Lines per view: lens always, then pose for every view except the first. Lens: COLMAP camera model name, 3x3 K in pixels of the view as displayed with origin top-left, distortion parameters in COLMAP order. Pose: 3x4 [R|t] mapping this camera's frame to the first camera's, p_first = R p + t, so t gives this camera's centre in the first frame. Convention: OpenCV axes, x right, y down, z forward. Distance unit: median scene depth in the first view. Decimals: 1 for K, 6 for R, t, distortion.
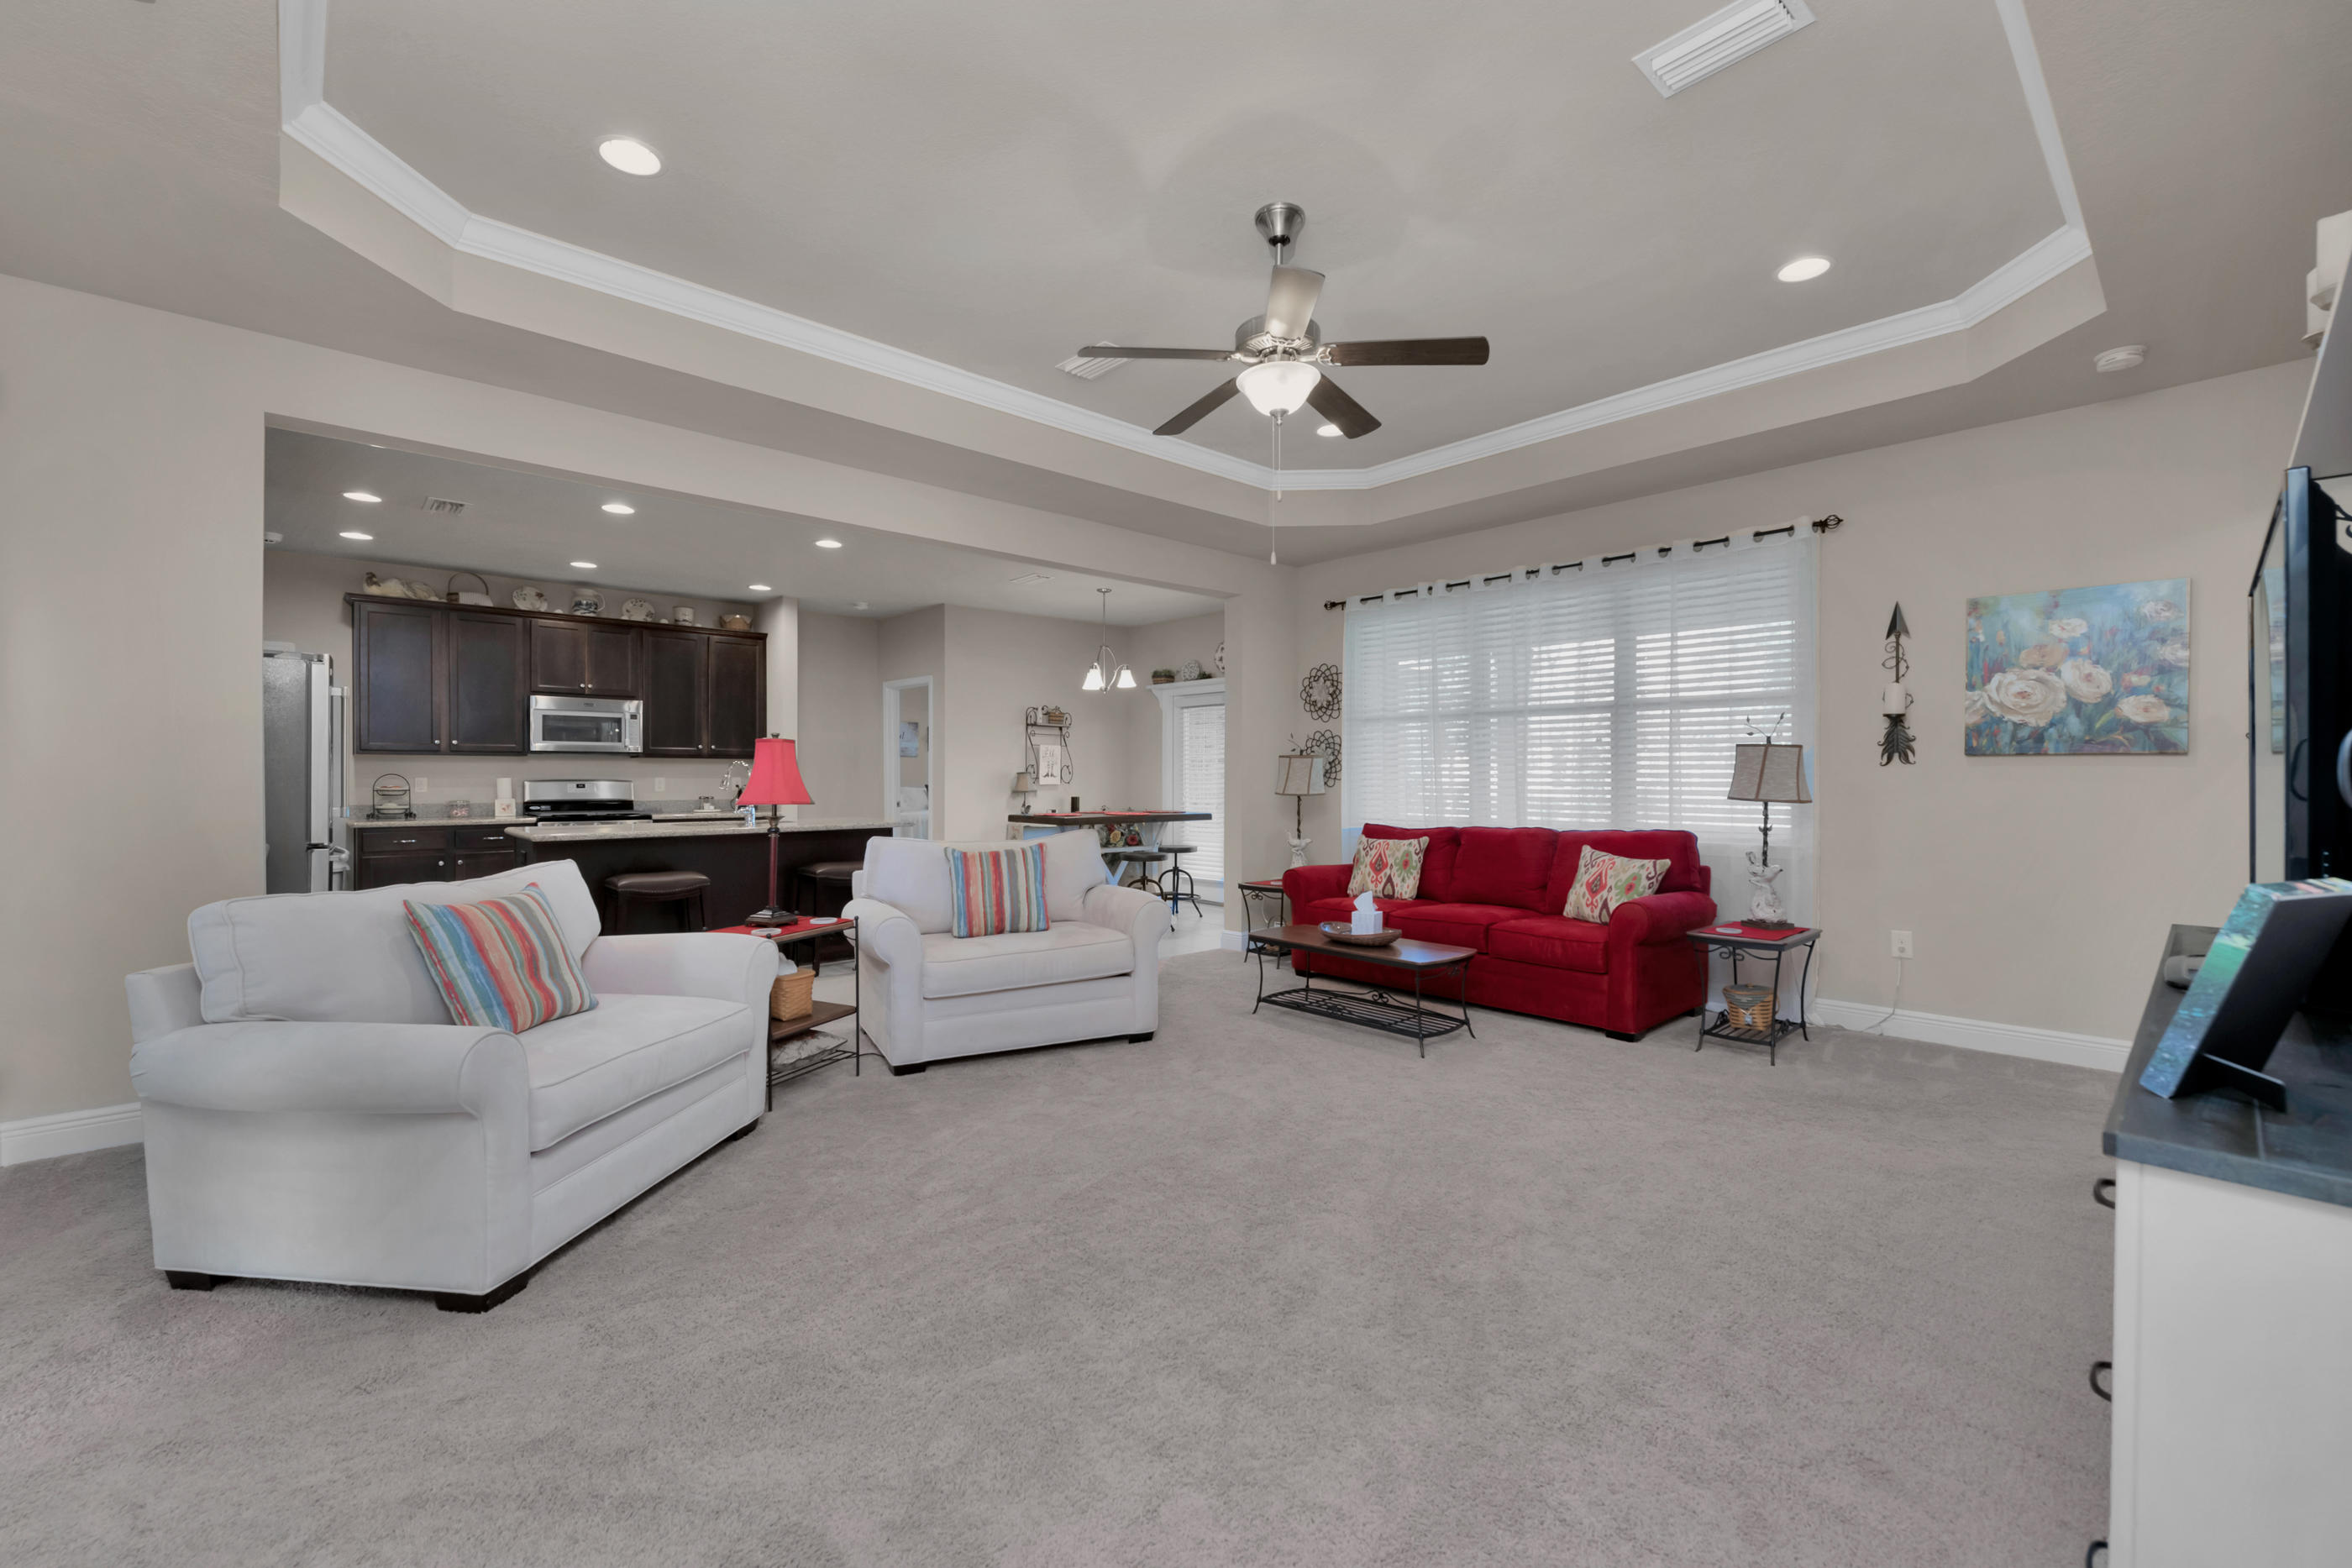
lens RADIAL K [[962.7, 0, 1192.2], [0, 962.7, 784.6], [0, 0, 1]] dist [-0.001451, -0.001452]
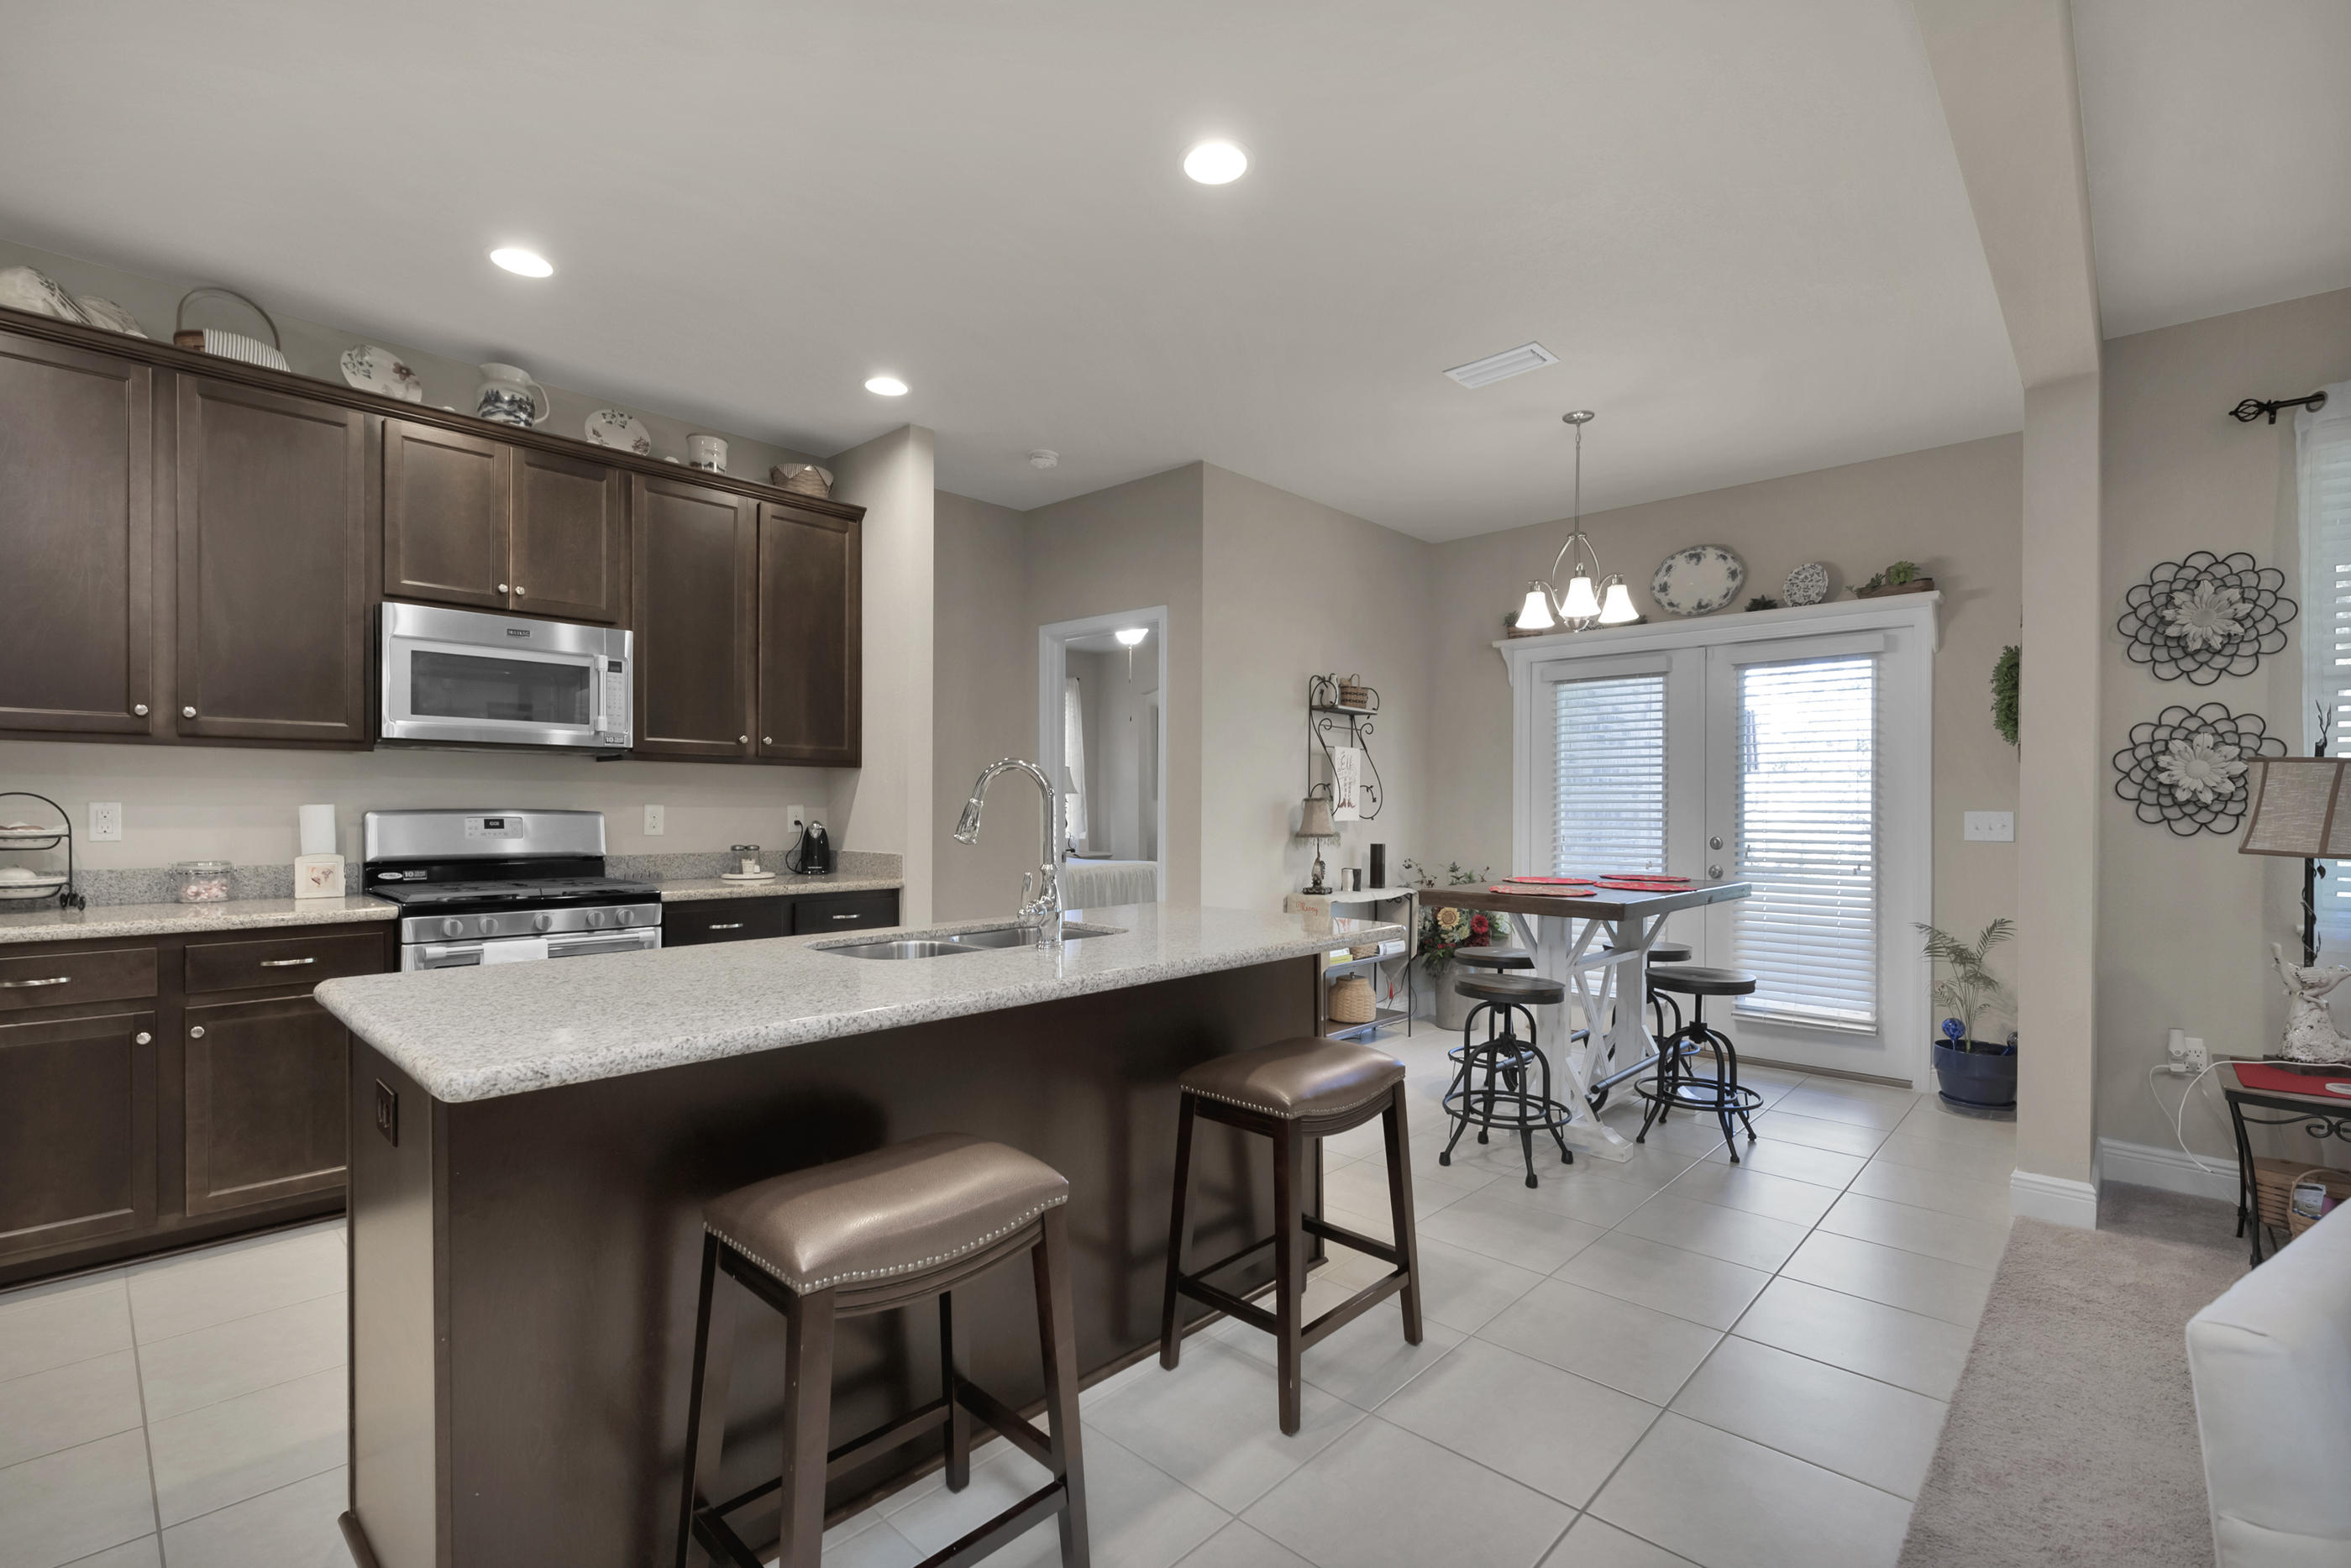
lens RADIAL K [[1074.6, 0, 1108.6], [0, 1074.6, 825.3], [0, 0, 1]] dist [-0.011011, 0.000733]
pose [[0.999000, 0.001462, 0.044679, -0.390535], [-0.001754, 0.999977, 0.006493, -0.001597], [-0.044668, -0.006565, 0.998980, 0.519138]]
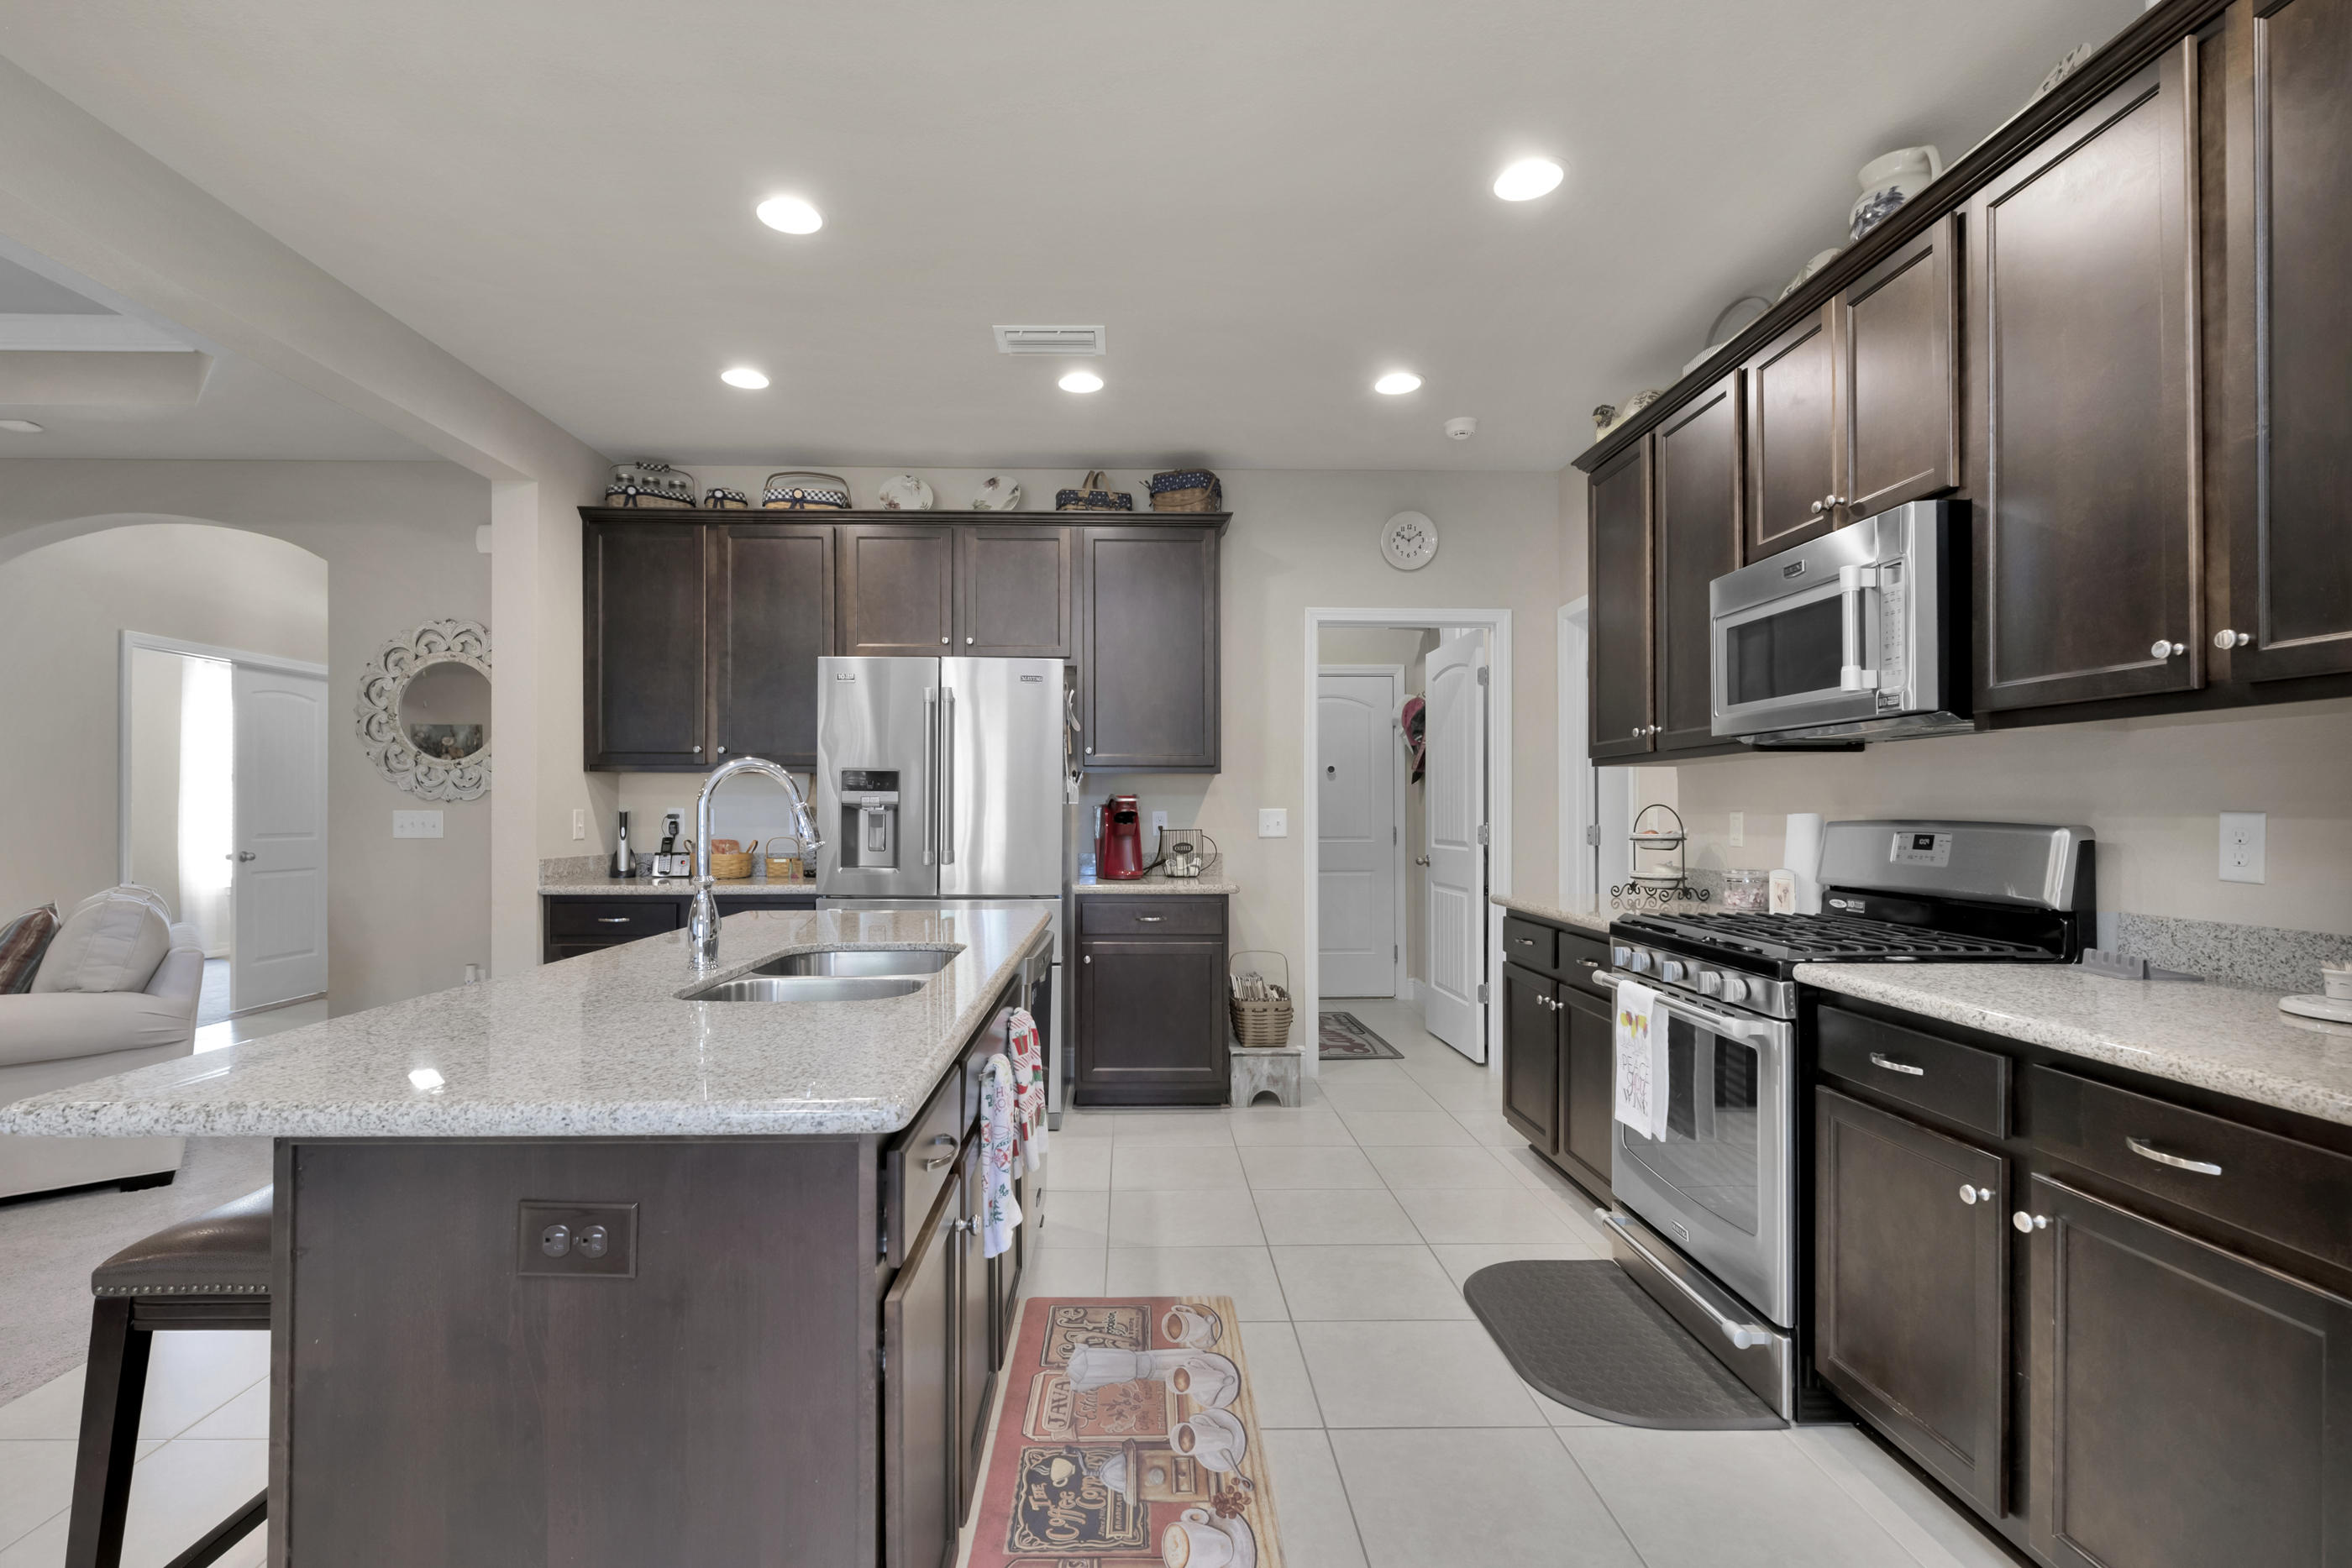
lens RADIAL K [[1049.4, 0, 1143.4], [0, 1049.4, 810.3], [0, 0, 1]] dist [0.010894, -0.001533]
pose [[-0.687514, 0.003974, -0.726160, -0.253502], [-0.002513, 0.999966, 0.007852, -0.010362], [0.726166, 0.007224, -0.687481, 1.077448]]
